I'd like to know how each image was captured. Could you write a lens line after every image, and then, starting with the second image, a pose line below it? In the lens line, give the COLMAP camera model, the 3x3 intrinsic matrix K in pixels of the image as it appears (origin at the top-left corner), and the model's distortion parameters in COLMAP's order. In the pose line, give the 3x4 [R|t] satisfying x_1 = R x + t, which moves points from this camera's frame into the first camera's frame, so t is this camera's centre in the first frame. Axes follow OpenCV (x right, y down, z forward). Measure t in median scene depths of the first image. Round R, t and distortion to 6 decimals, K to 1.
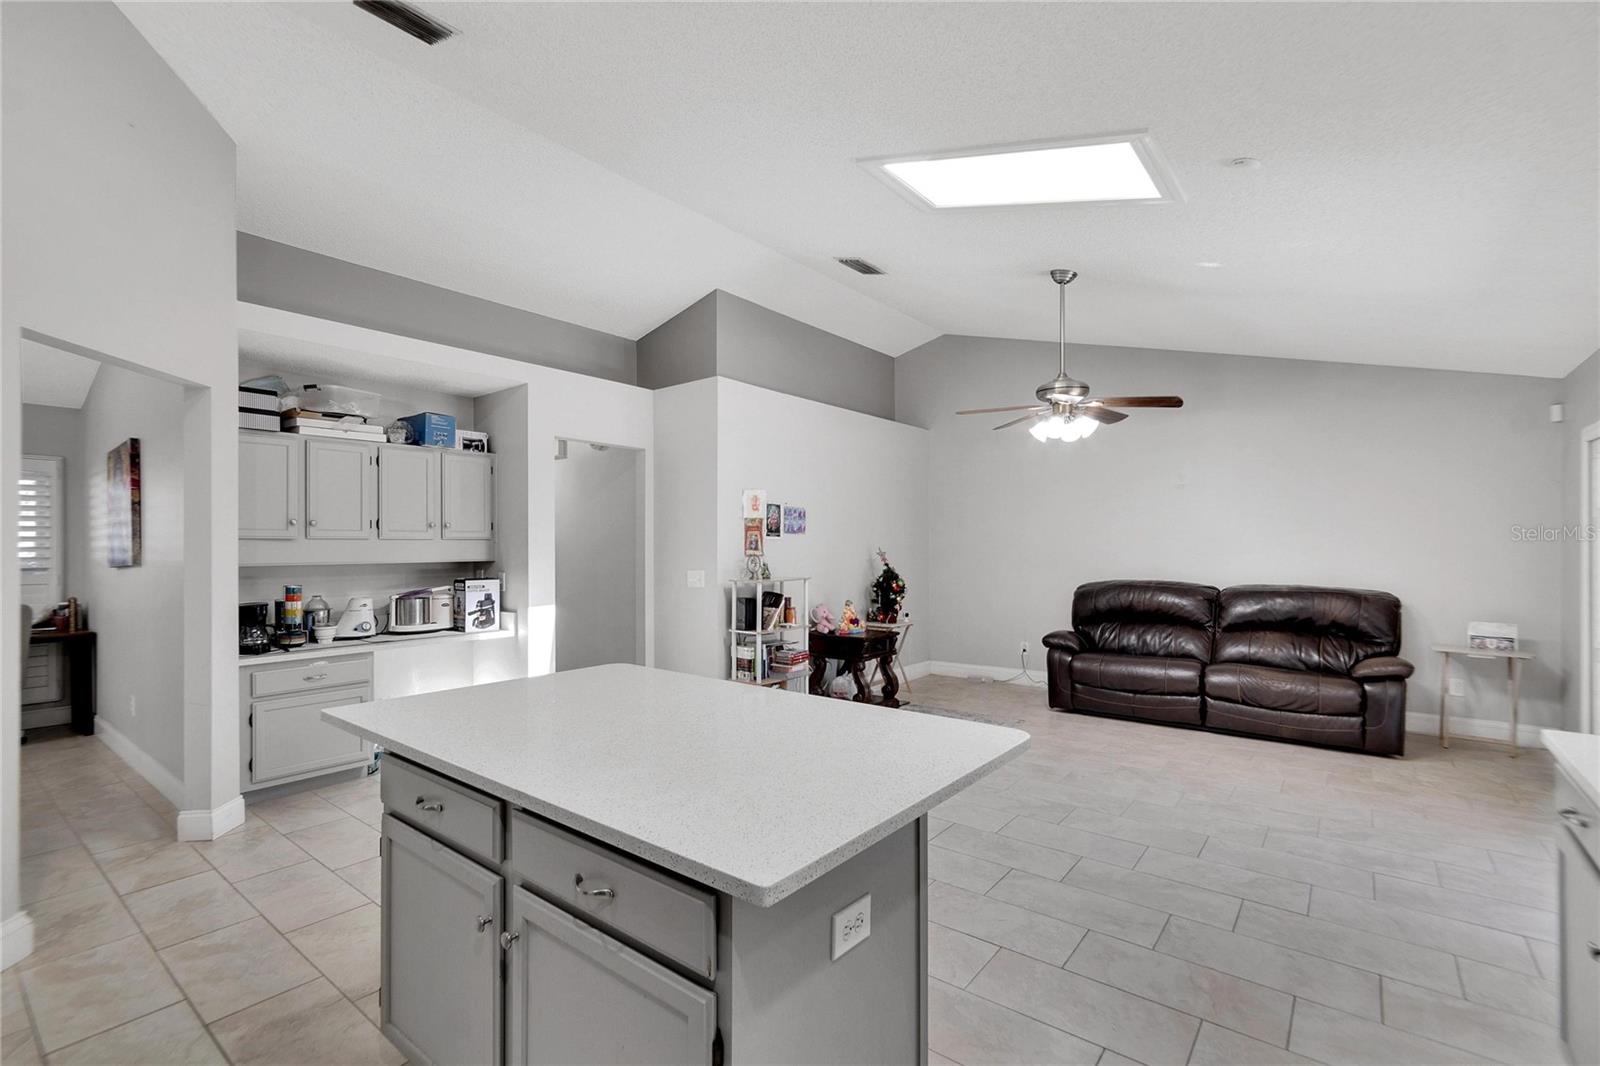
lens RADIAL K [[719.7, 0, 794.4], [0, 719.7, 542.7], [0, 0, 1]] dist [-0.005963, 0.001509]
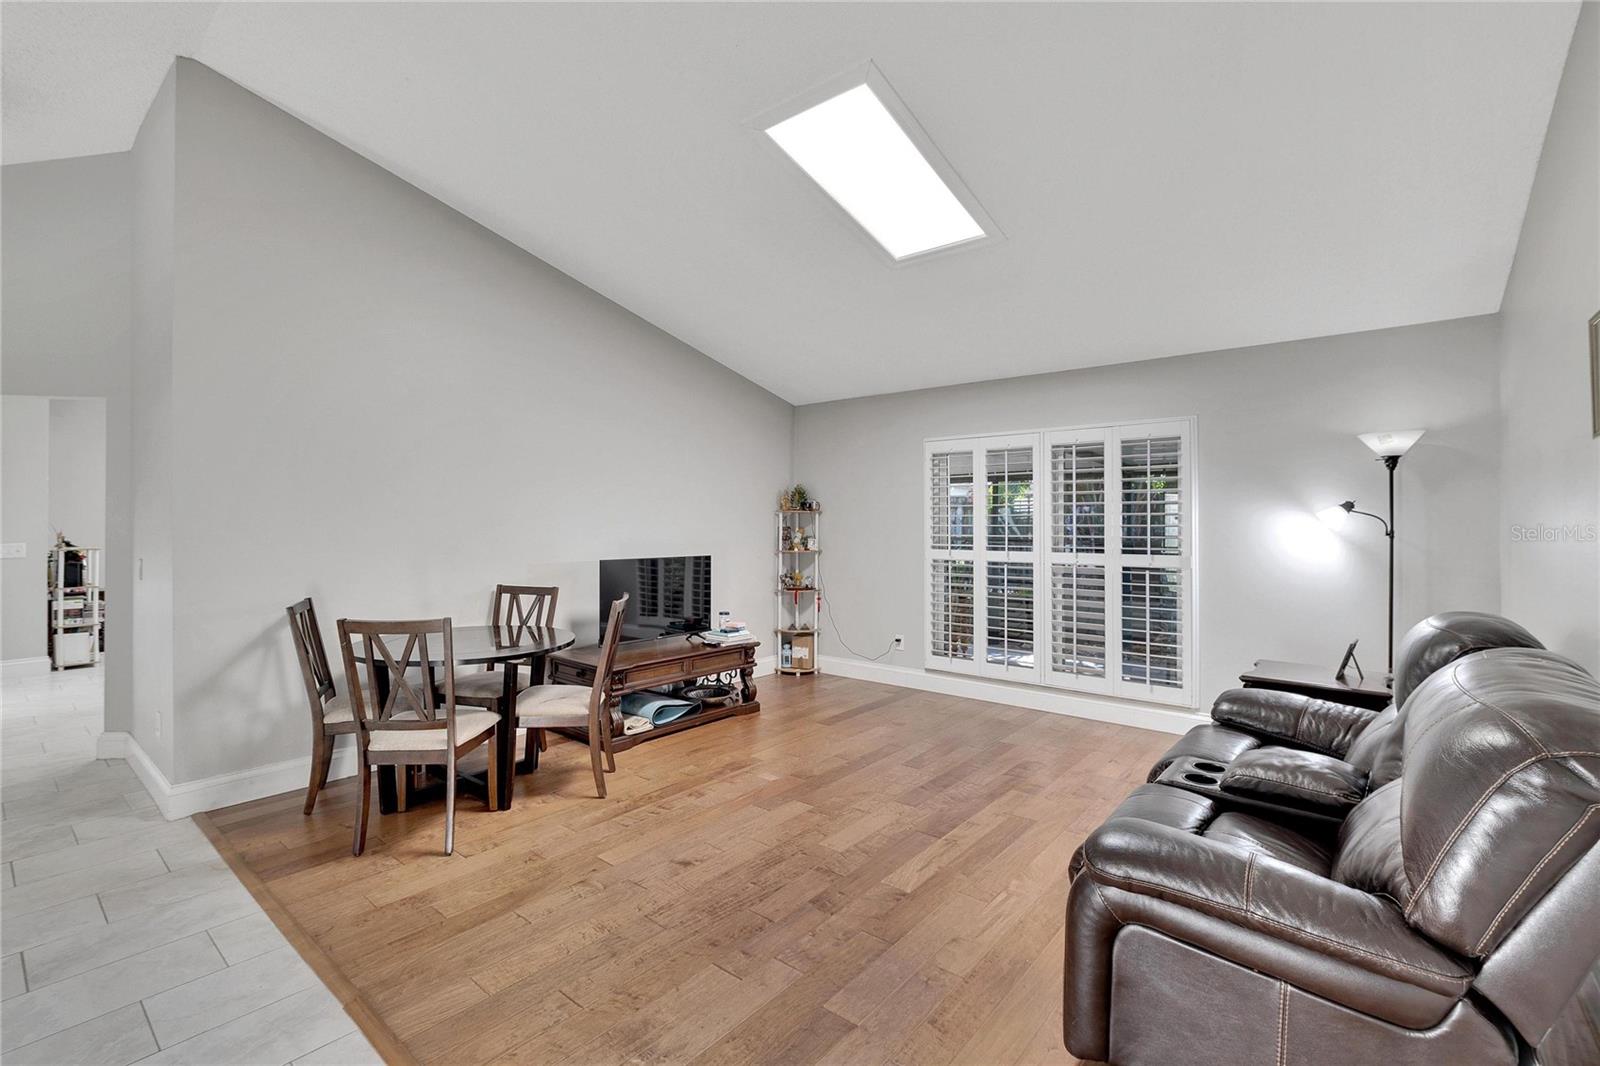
lens RADIAL K [[719.7, 0, 788.1], [0, 719.7, 513.8], [0, 0, 1]] dist [-0.005963, 0.001509]
pose [[0.037806, 0.009915, 0.999236, -1.247135], [-0.000973, 0.999951, -0.009885, -0.000039], [-0.999285, -0.000598, 0.037814, -0.330516]]
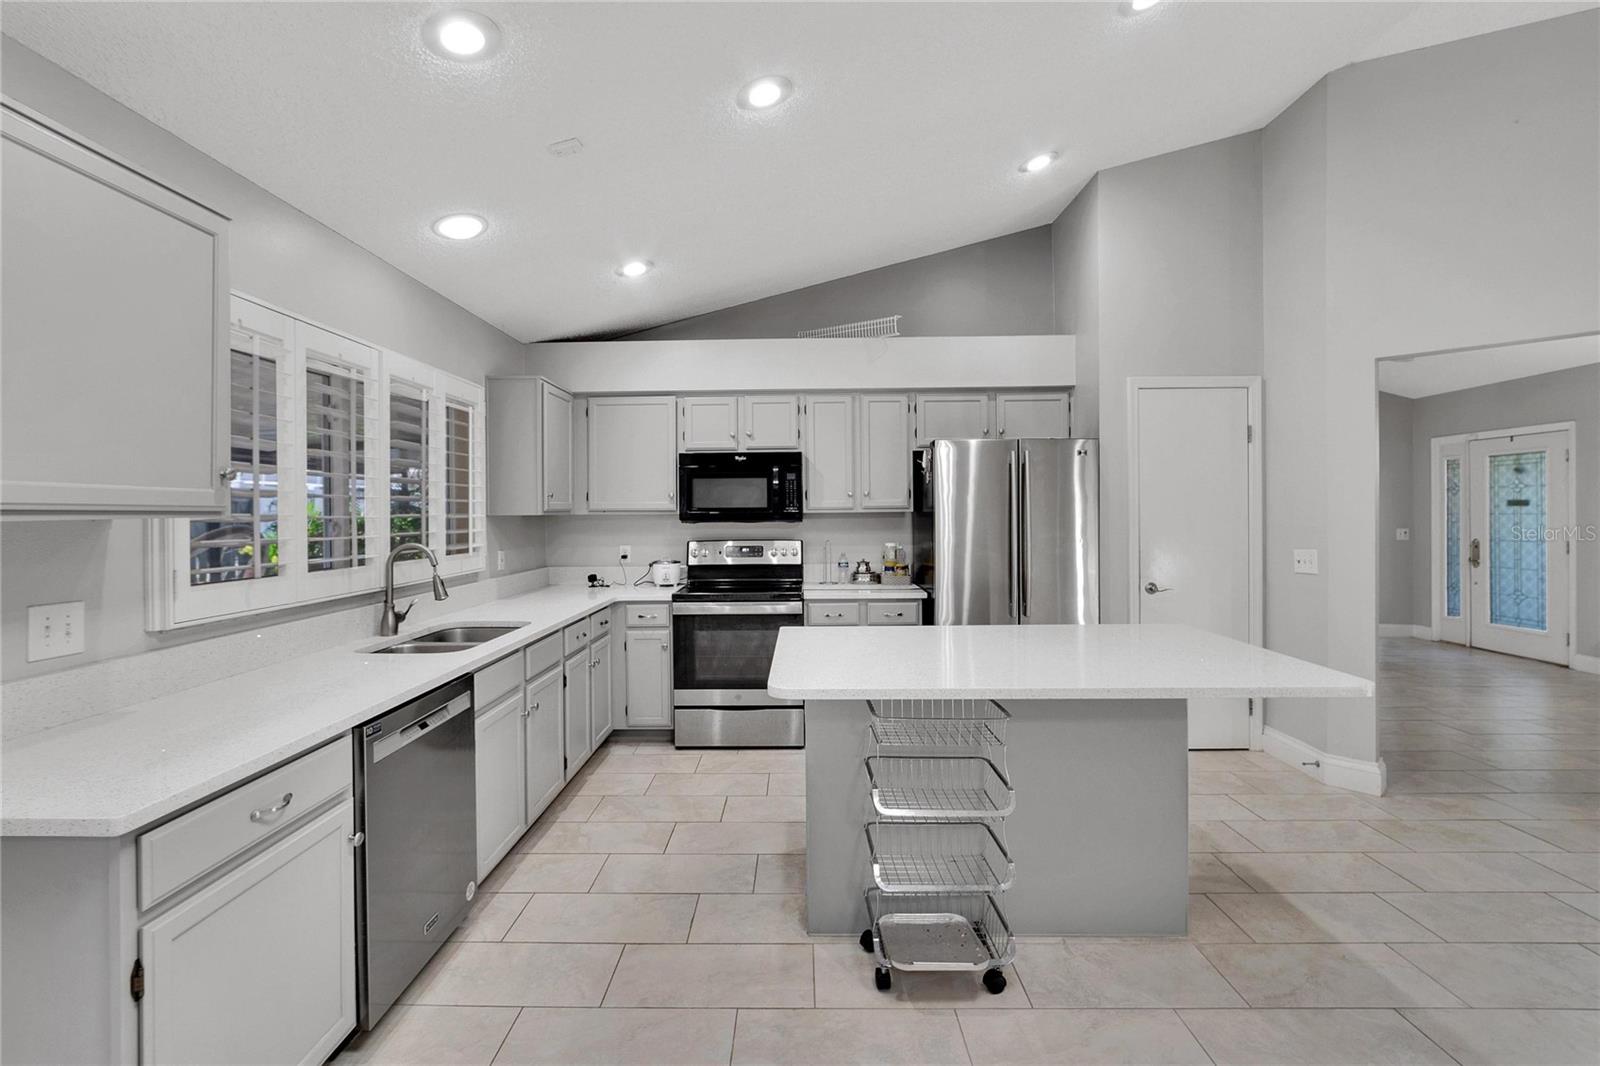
lens RADIAL K [[719.7, 0, 788.2], [0, 719.7, 511.3], [0, 0, 1]] dist [-0.005963, 0.001509]
pose [[-0.794762, 0.005599, -0.606895, 0.322806], [0.006965, 0.999976, 0.000105, -0.000855], [0.606881, -0.004143, -0.794782, 0.625229]]
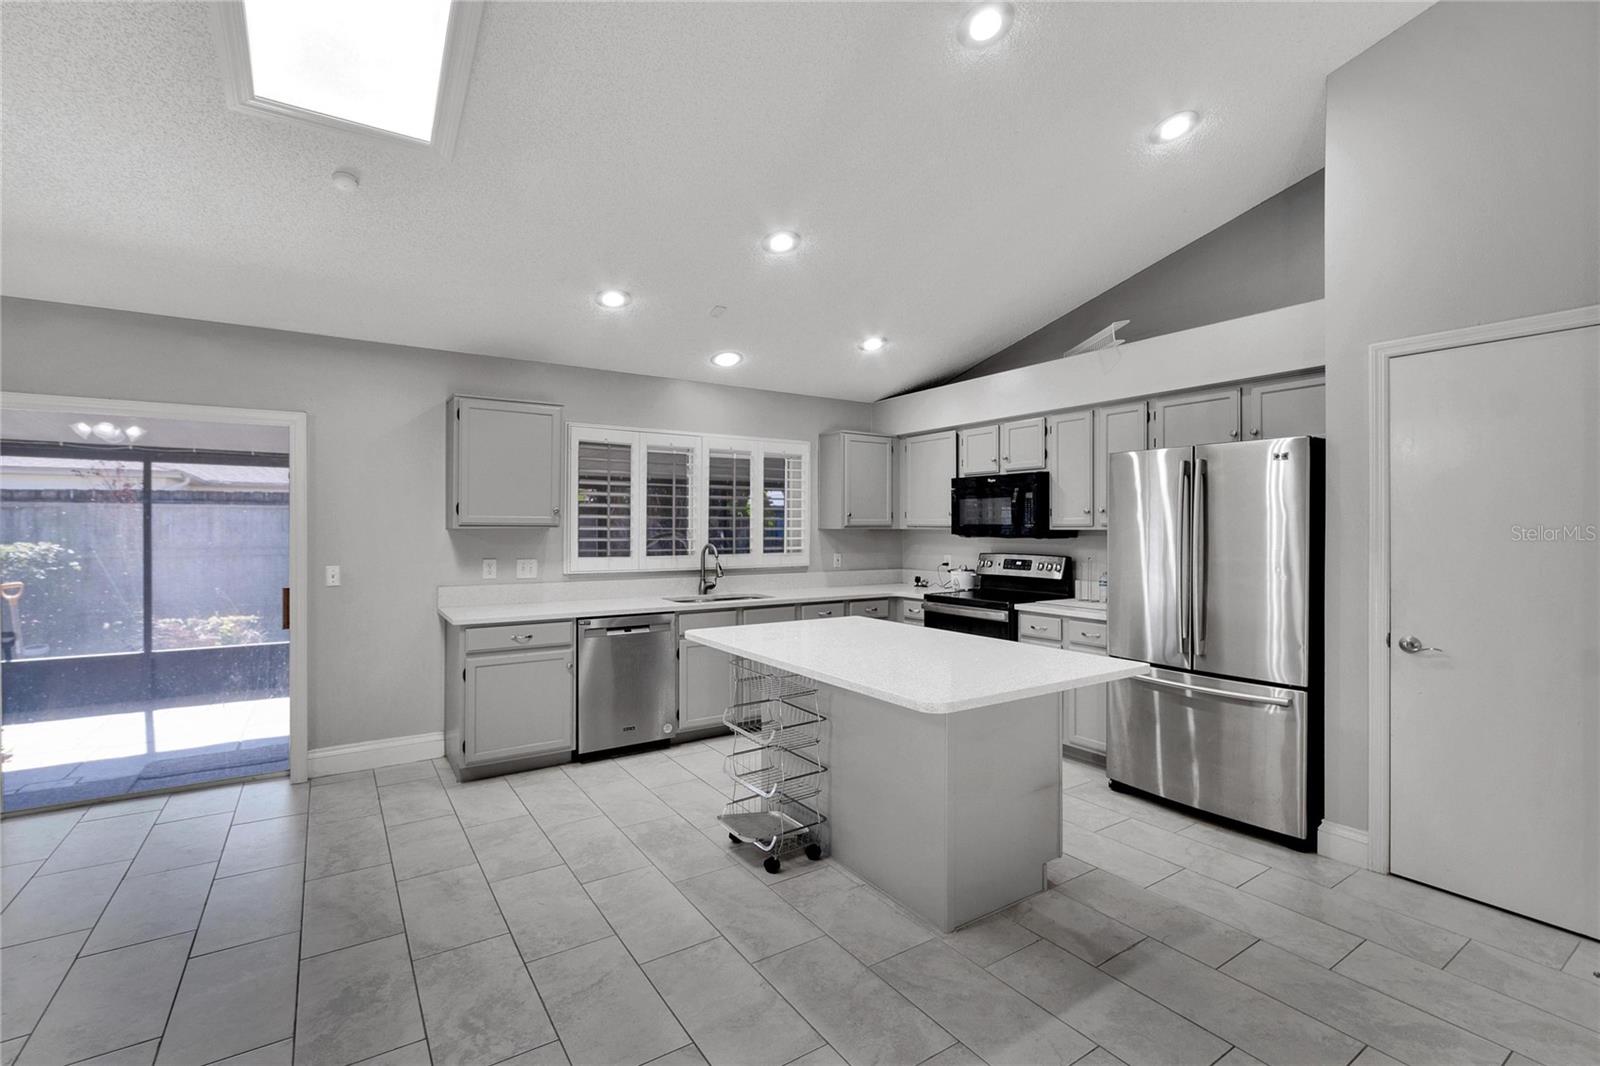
lens RADIAL K [[706.0, 0, 782.9], [0, 706.0, 525.2], [0, 0, 1]] dist [-0.005545, 0.000506]
pose [[-0.946253, 0.000043, 0.323428, -0.169288], [-0.000932, 0.999995, -0.002861, -0.001415], [-0.323427, -0.003008, -0.946248, 0.880732]]
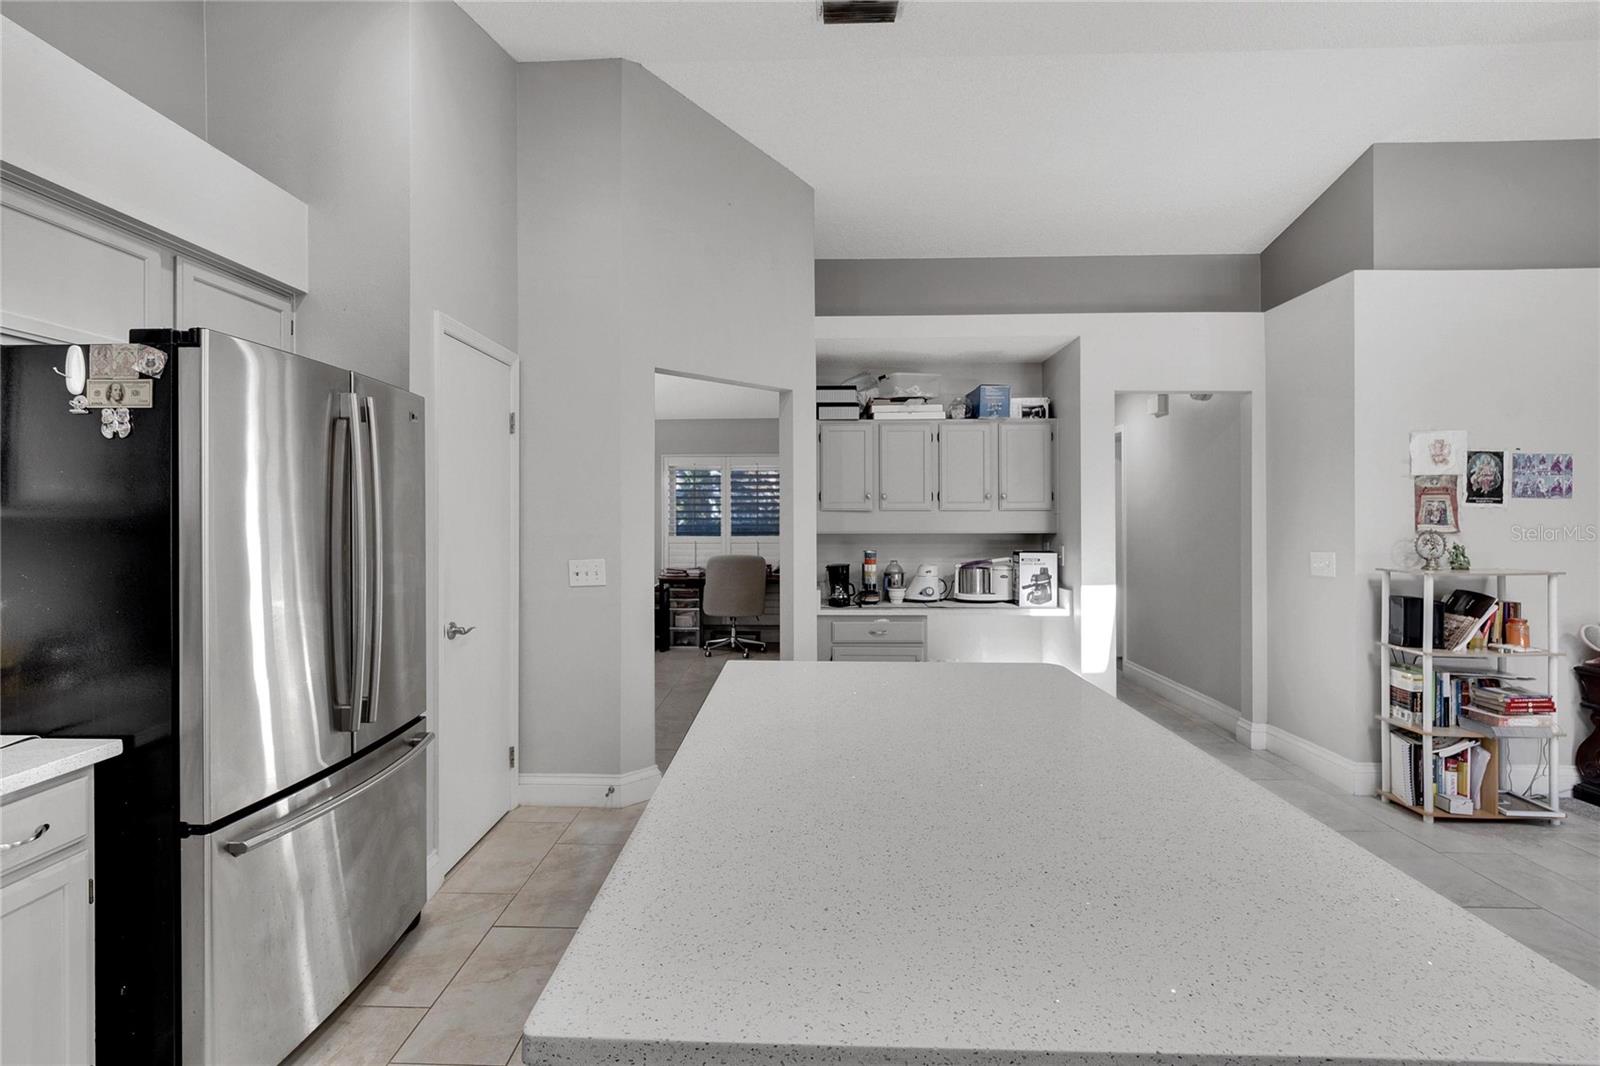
lens RADIAL K [[719.7, 0, 786.9], [0, 719.7, 513.3], [0, 0, 1]] dist [-0.005963, 0.001509]
pose [[0.591684, -0.002008, -0.806168, 0.118033], [0.001949, 0.999998, -0.001060, -0.000104], [0.806168, -0.000944, 0.591686, 0.148823]]
